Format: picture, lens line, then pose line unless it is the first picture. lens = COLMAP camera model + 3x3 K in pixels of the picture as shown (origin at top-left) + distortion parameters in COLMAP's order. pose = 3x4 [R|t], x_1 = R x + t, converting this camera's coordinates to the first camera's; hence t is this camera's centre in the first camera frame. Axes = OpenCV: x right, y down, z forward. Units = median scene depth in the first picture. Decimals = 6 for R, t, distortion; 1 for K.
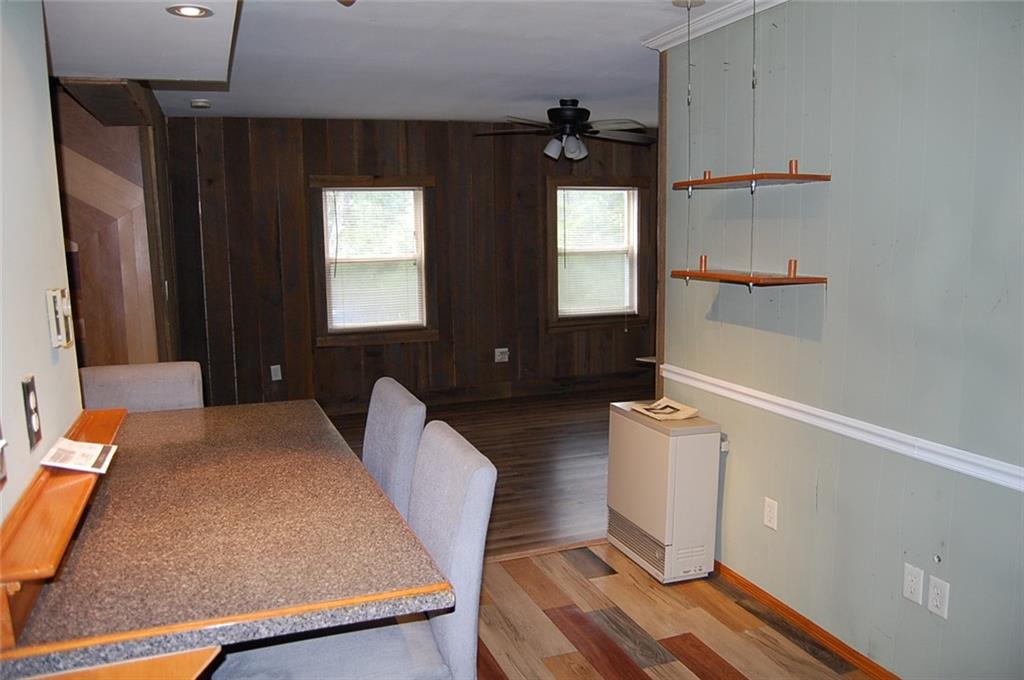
lens RADIAL K [[802.8, 0, 512.0], [0, 802.8, 332.9], [0, 0, 1]] dist [-0.089857, 0.030669]
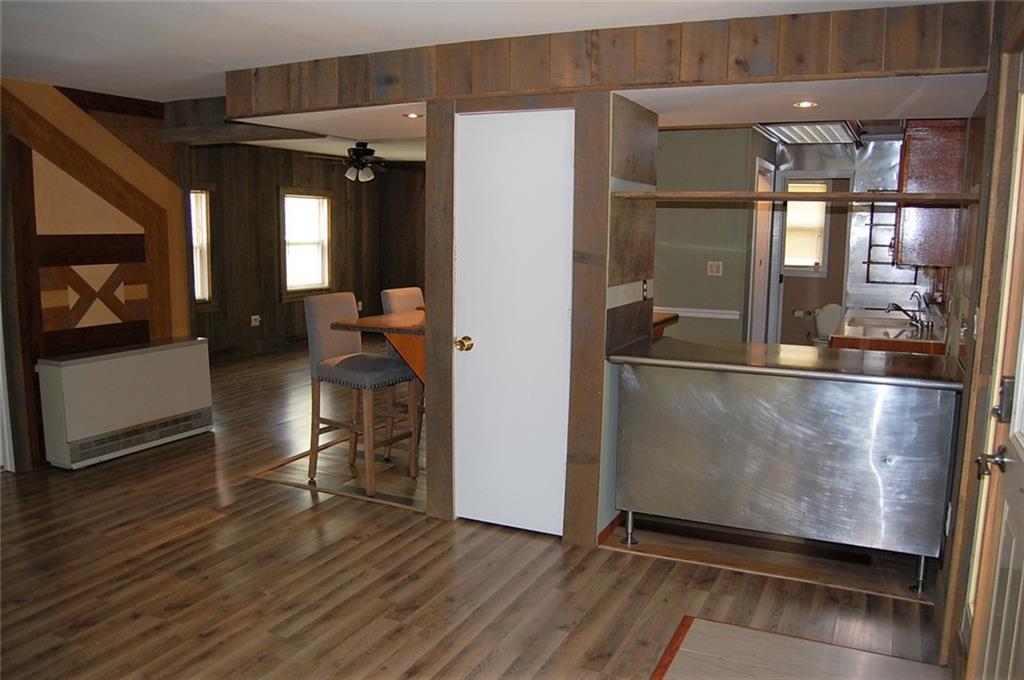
lens RADIAL K [[802.8, 0, 510.2], [0, 802.8, 339.9], [0, 0, 1]] dist [-0.089857, 0.030669]
pose [[0.727056, -0.066871, 0.683314, -0.600517], [0.061411, 0.997590, 0.032286, 0.042459], [-0.683827, 0.018489, 0.729410, -0.239214]]
